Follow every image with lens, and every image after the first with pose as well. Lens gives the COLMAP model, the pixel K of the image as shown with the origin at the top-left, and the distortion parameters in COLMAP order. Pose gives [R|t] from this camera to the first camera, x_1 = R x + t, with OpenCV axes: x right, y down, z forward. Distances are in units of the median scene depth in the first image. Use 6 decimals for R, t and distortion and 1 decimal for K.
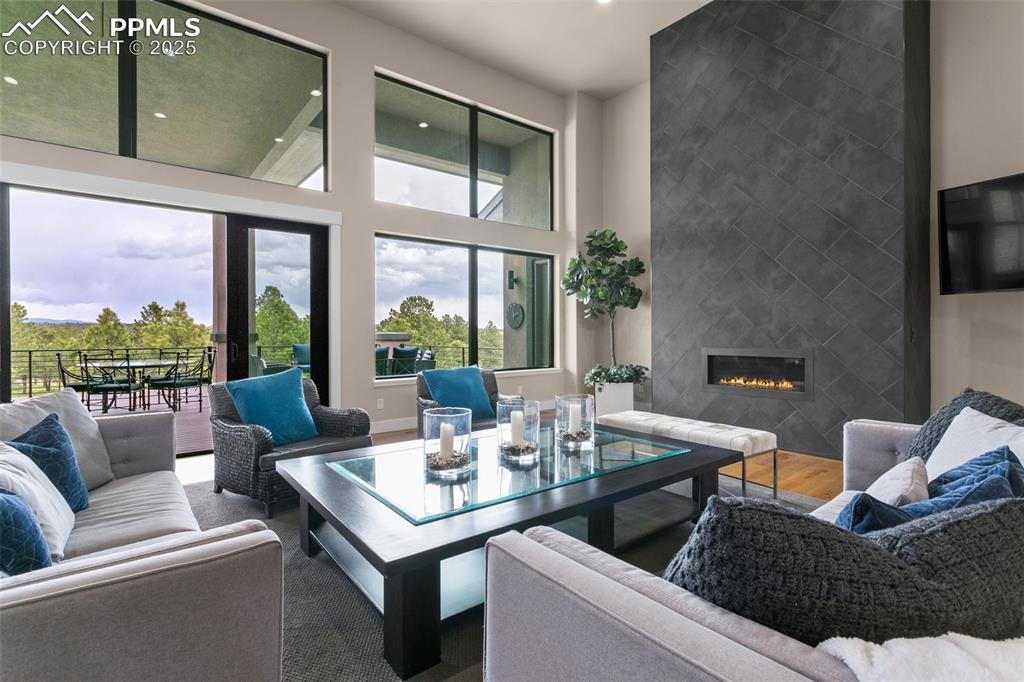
lens RADIAL K [[477.5, 0, 505.1], [0, 477.5, 333.1], [0, 0, 1]] dist [-0.004902, -0.000341]
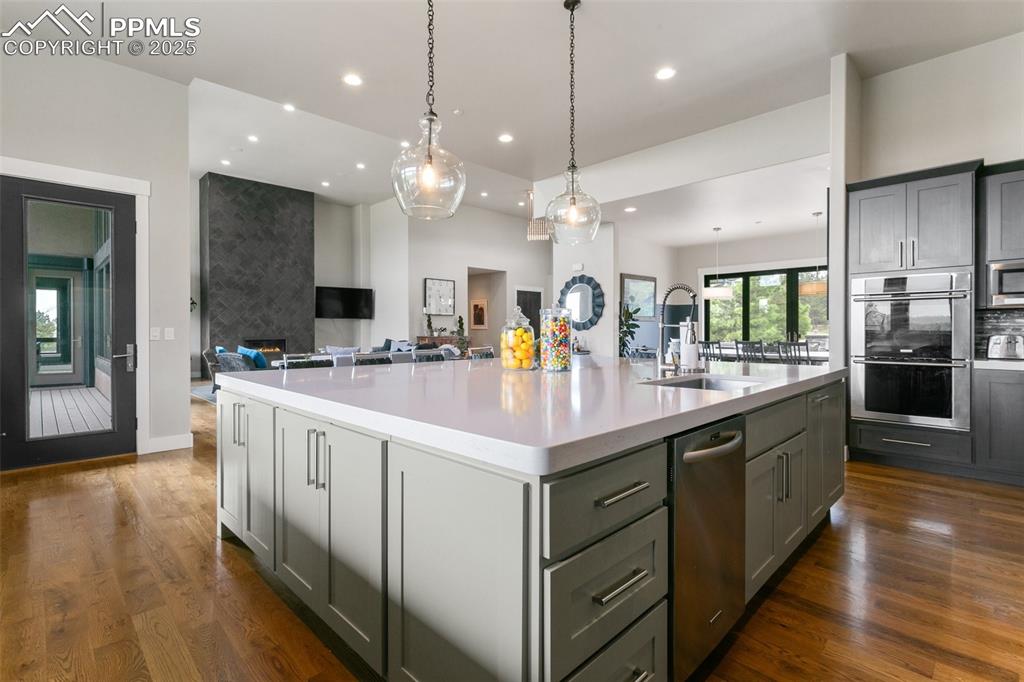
lens RADIAL K [[477.5, 0, 511.5], [0, 477.5, 332.7], [0, 0, 1]] dist [-0.004902, -0.000341]
pose [[-0.110532, -0.005958, 0.993855, -2.093908], [0.000307, 0.999982, 0.006029, -0.000465], [-0.993873, 0.000971, -0.110528, 0.028230]]
